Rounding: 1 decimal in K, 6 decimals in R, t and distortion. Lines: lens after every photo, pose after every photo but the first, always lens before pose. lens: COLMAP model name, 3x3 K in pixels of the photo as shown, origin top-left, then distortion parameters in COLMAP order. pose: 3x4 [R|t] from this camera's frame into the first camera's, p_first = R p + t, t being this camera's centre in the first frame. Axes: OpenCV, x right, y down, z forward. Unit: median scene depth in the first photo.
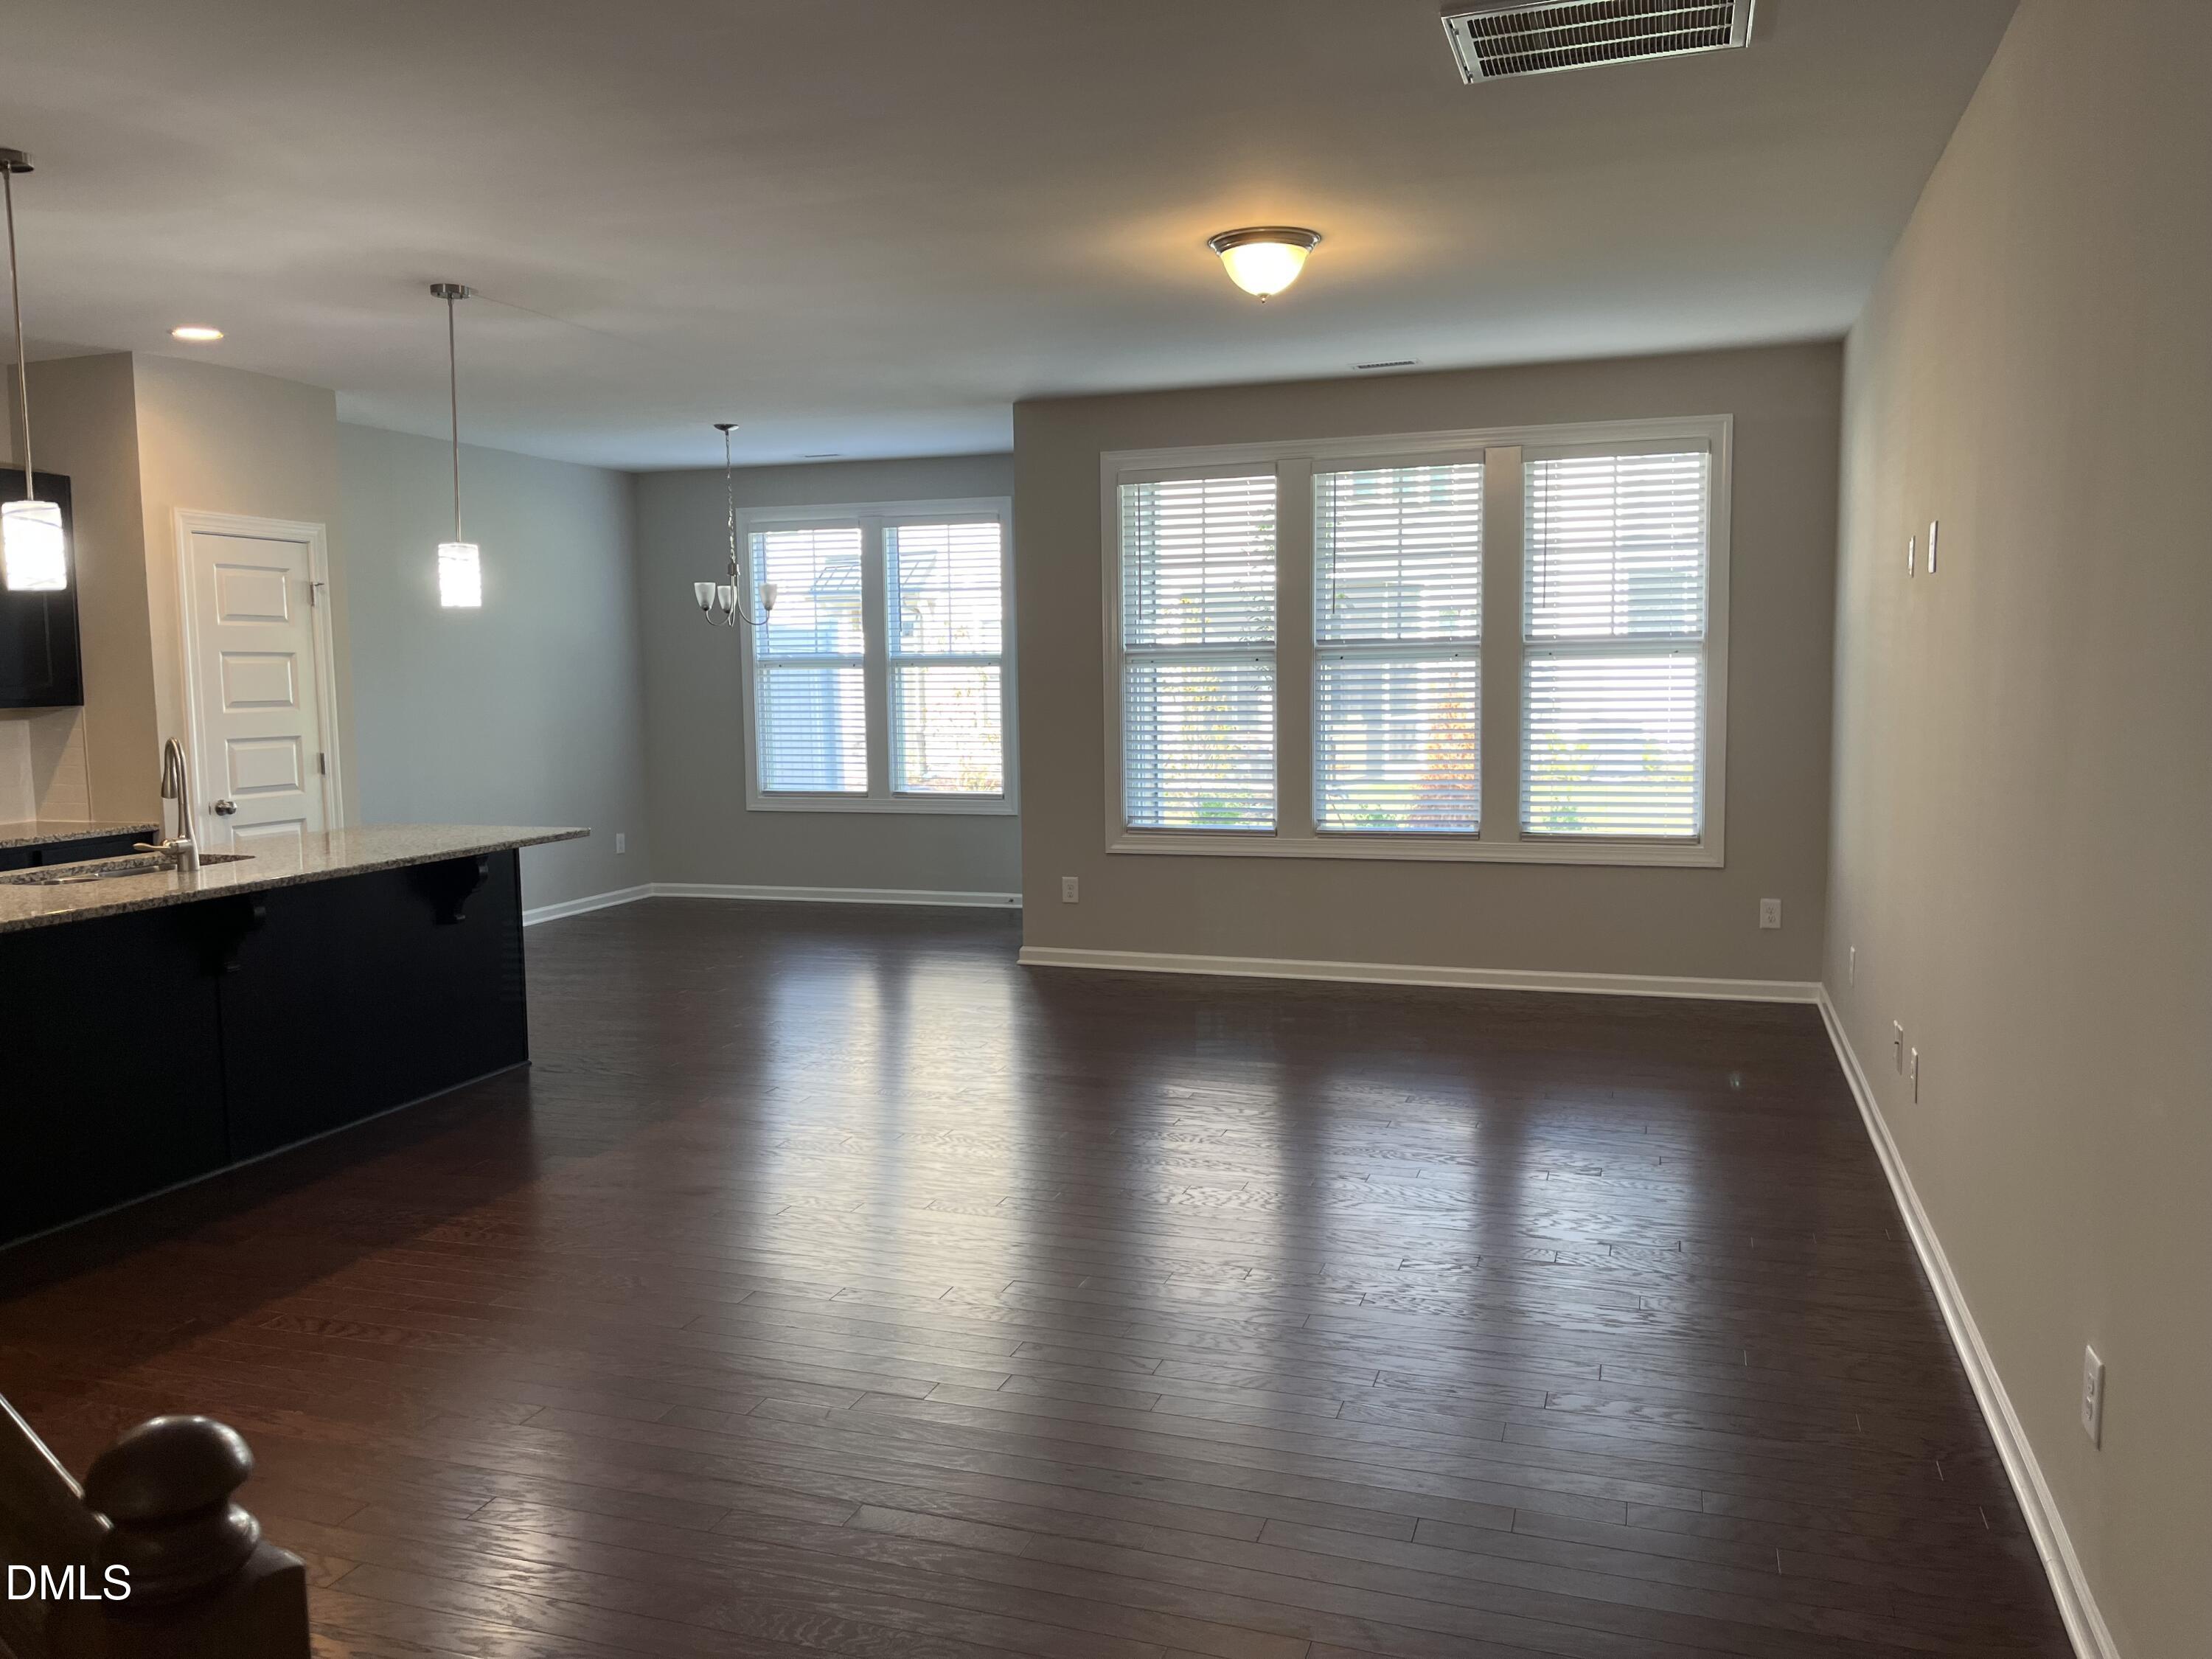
lens RADIAL K [[1678.7, 0, 1084.0], [0, 1678.7, 831.9], [0, 0, 1]] dist [0.056029, -0.089856]
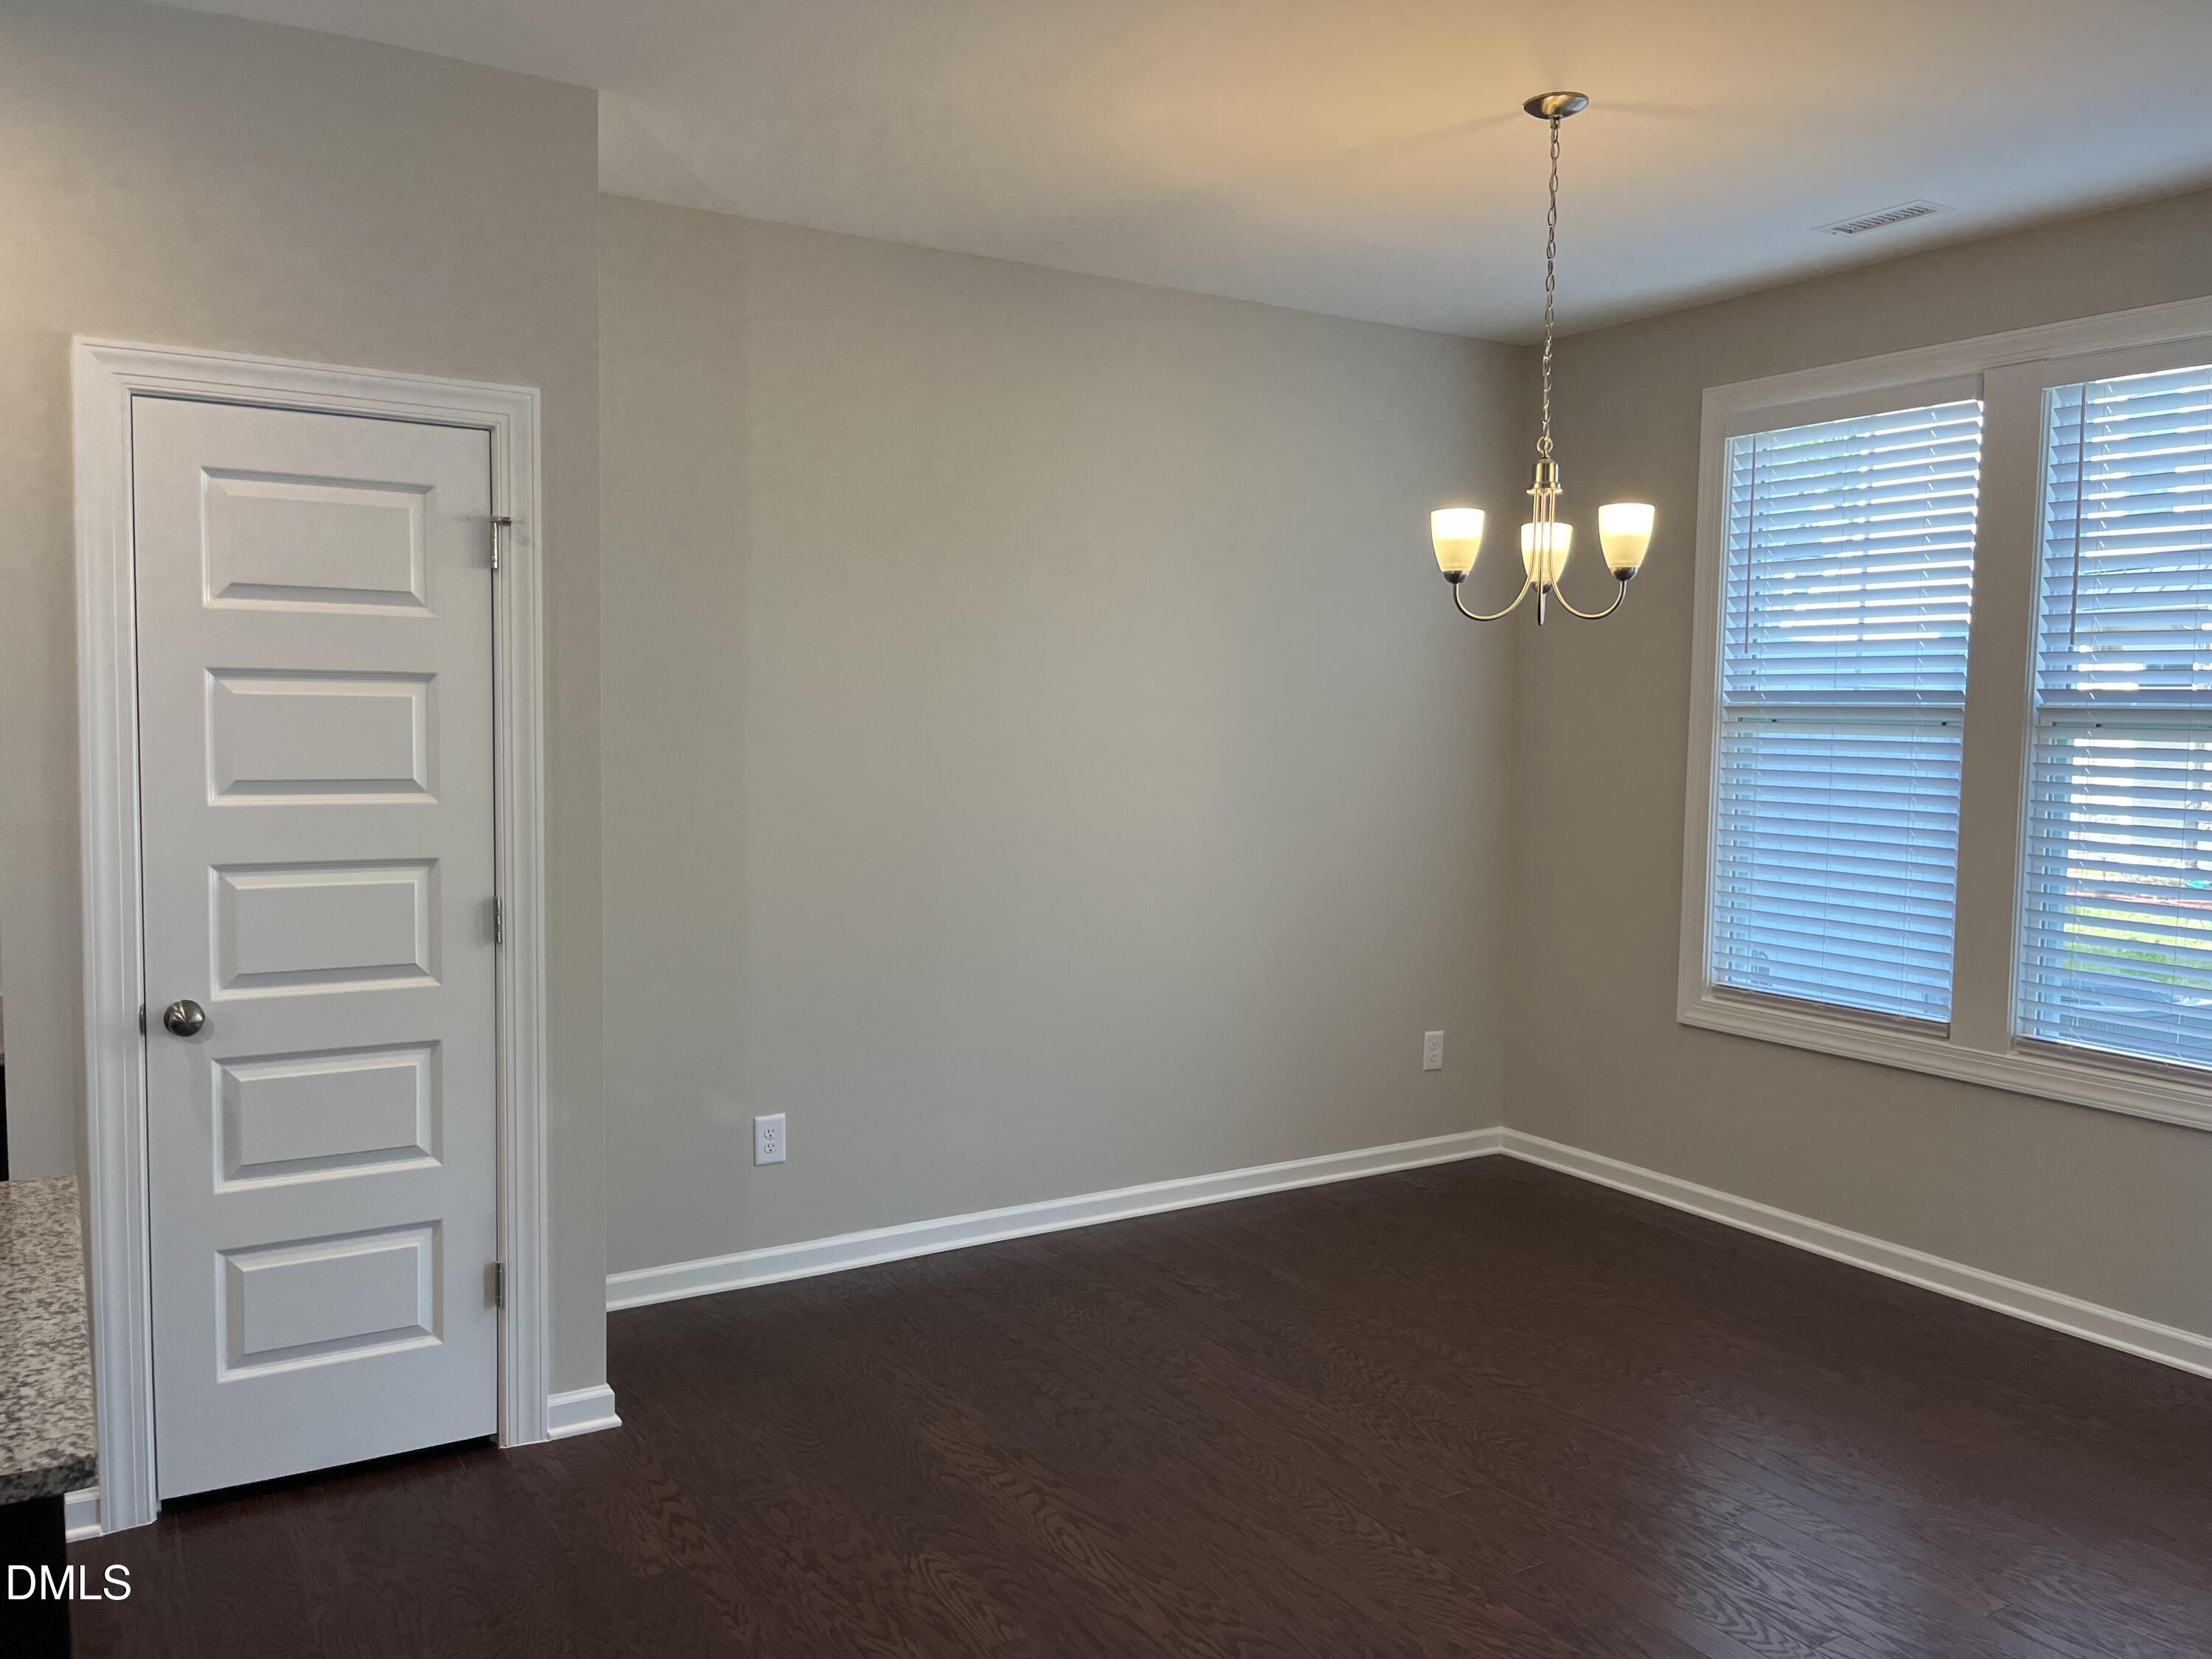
lens RADIAL K [[1678.7, 0, 1084.0], [0, 1678.7, 831.9], [0, 0, 1]] dist [0.056029, -0.089856]
pose [[0.778094, 0.071118, -0.624110, -0.053242], [-0.083224, 0.996483, 0.009793, -0.086354], [0.622611, 0.044321, 0.781275, 0.792540]]
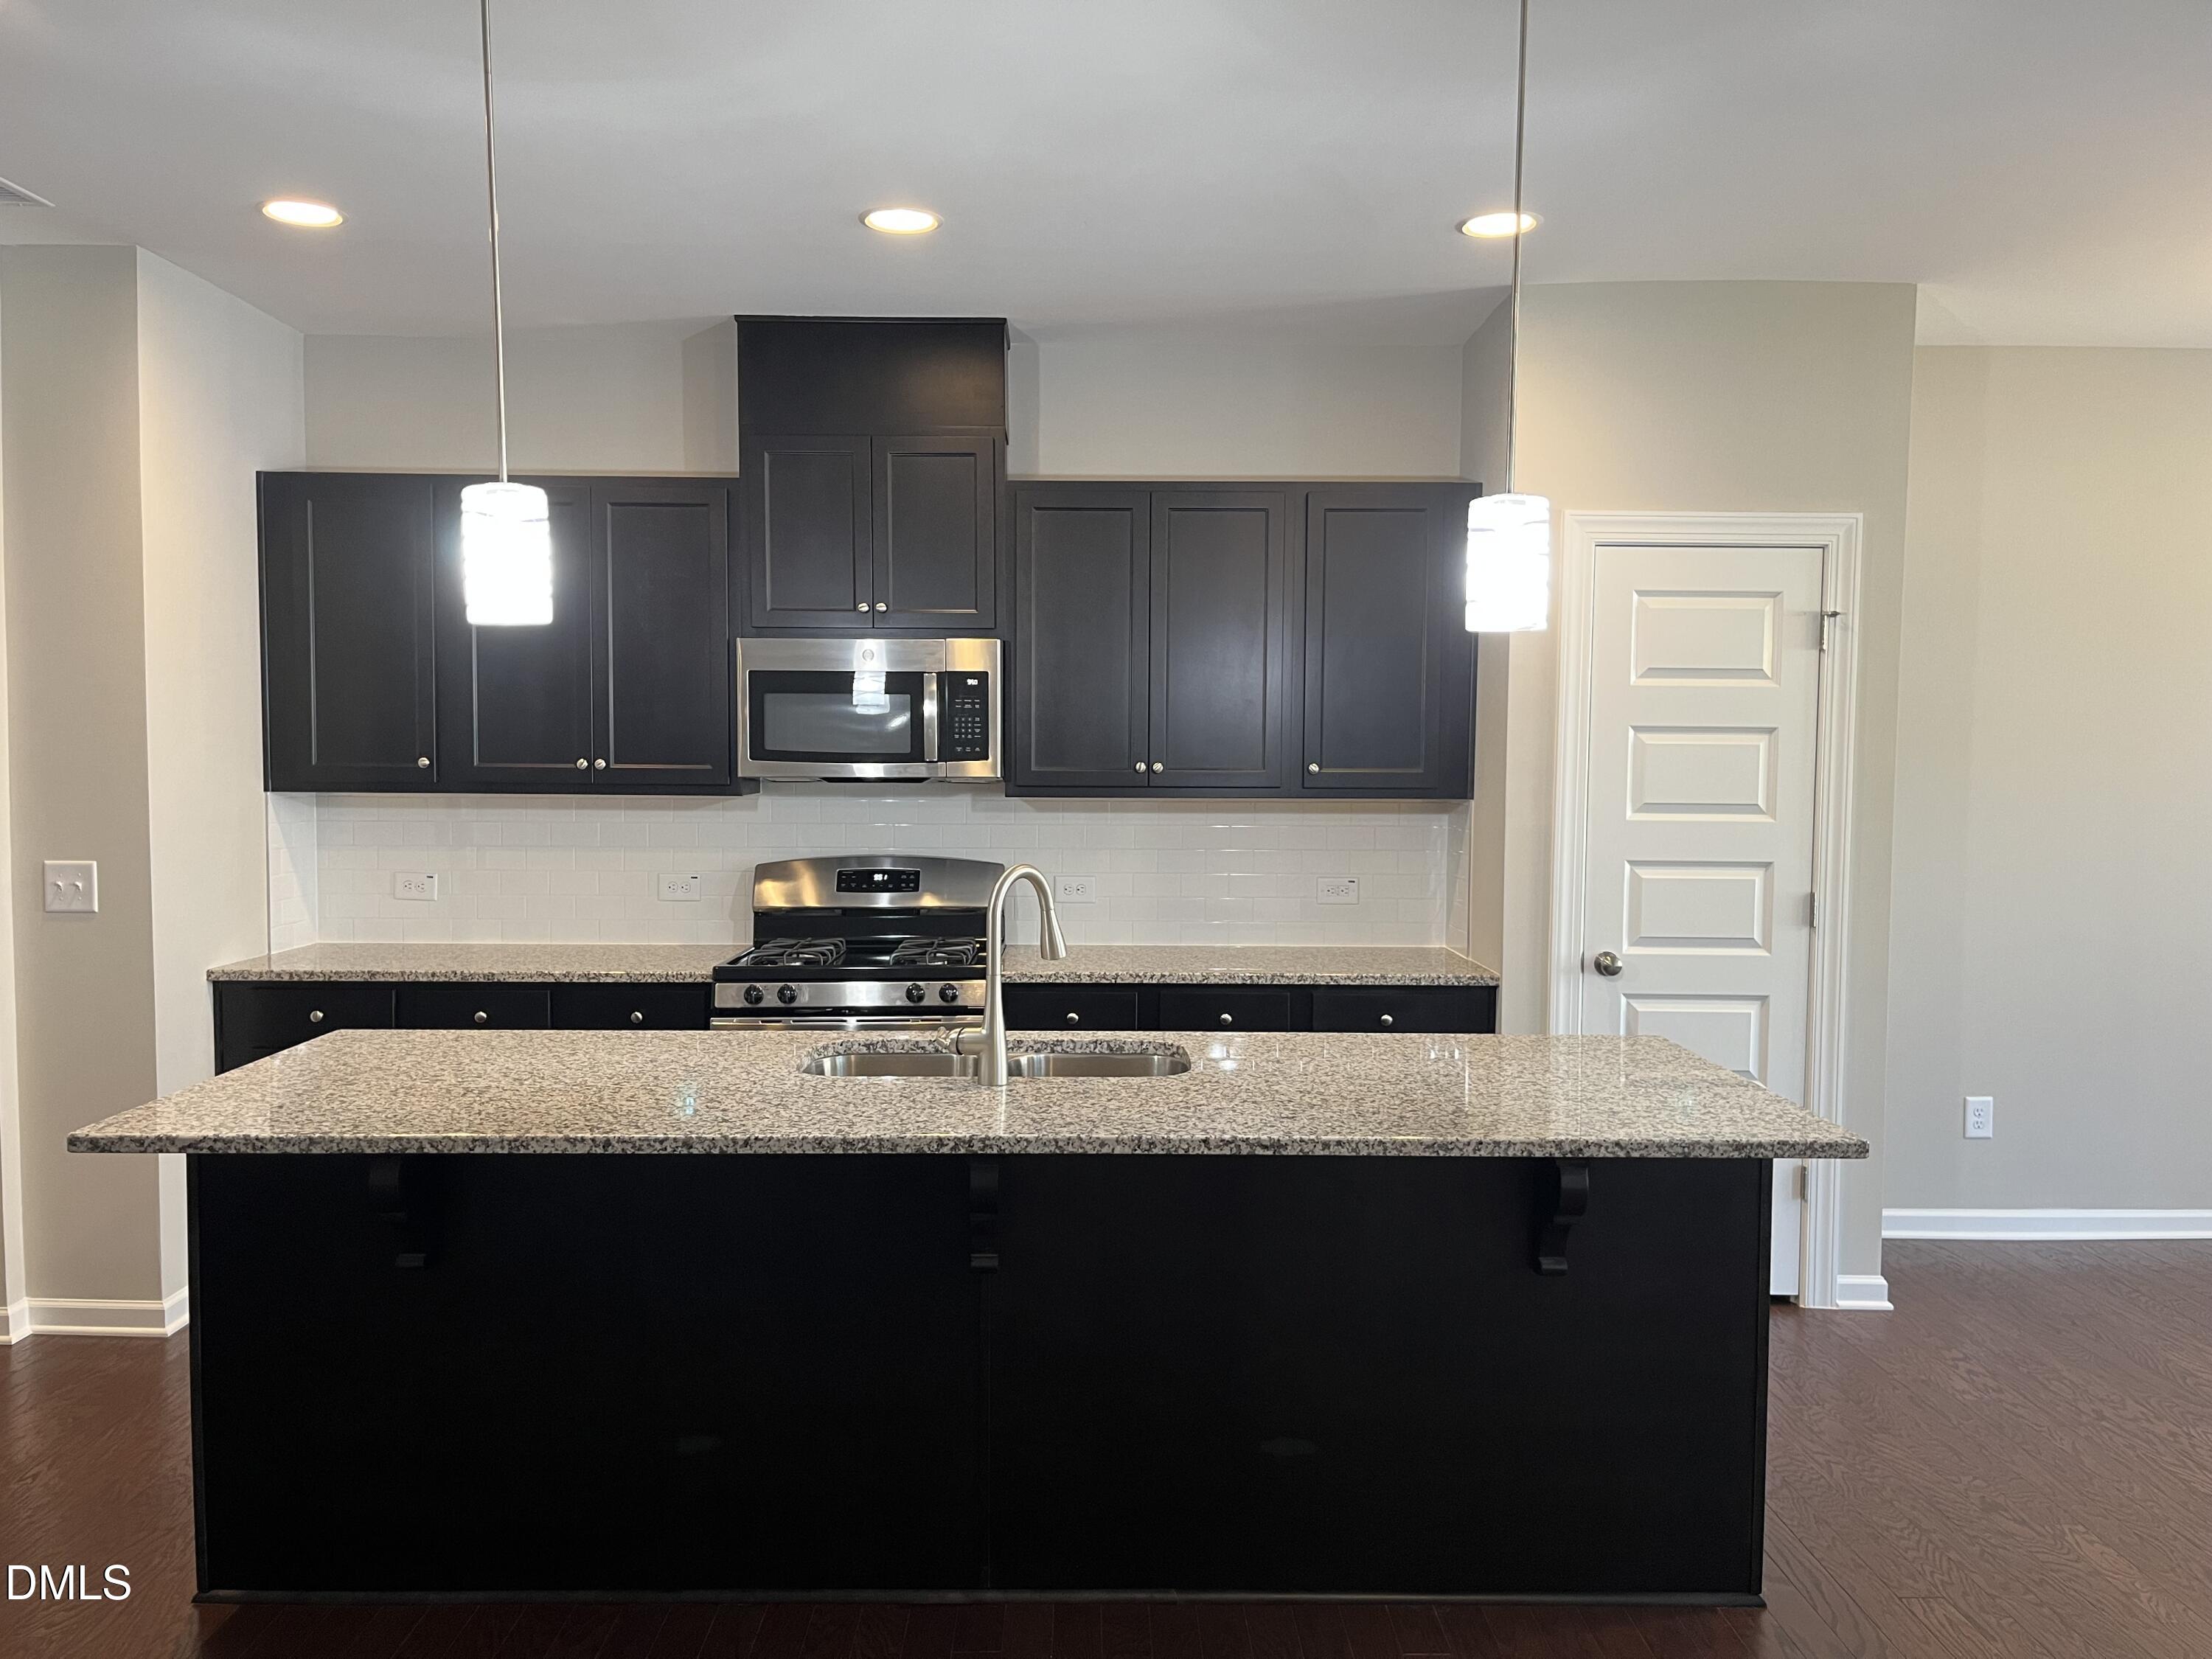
lens RADIAL K [[1678.7, 0, 1084.0], [0, 1678.7, 831.9], [0, 0, 1]] dist [0.056029, -0.089856]
pose [[0.333096, 0.072206, -0.940124, 0.031114], [-0.101125, 0.994048, 0.040518, -0.070503], [0.937455, 0.081574, 0.338415, 0.582494]]
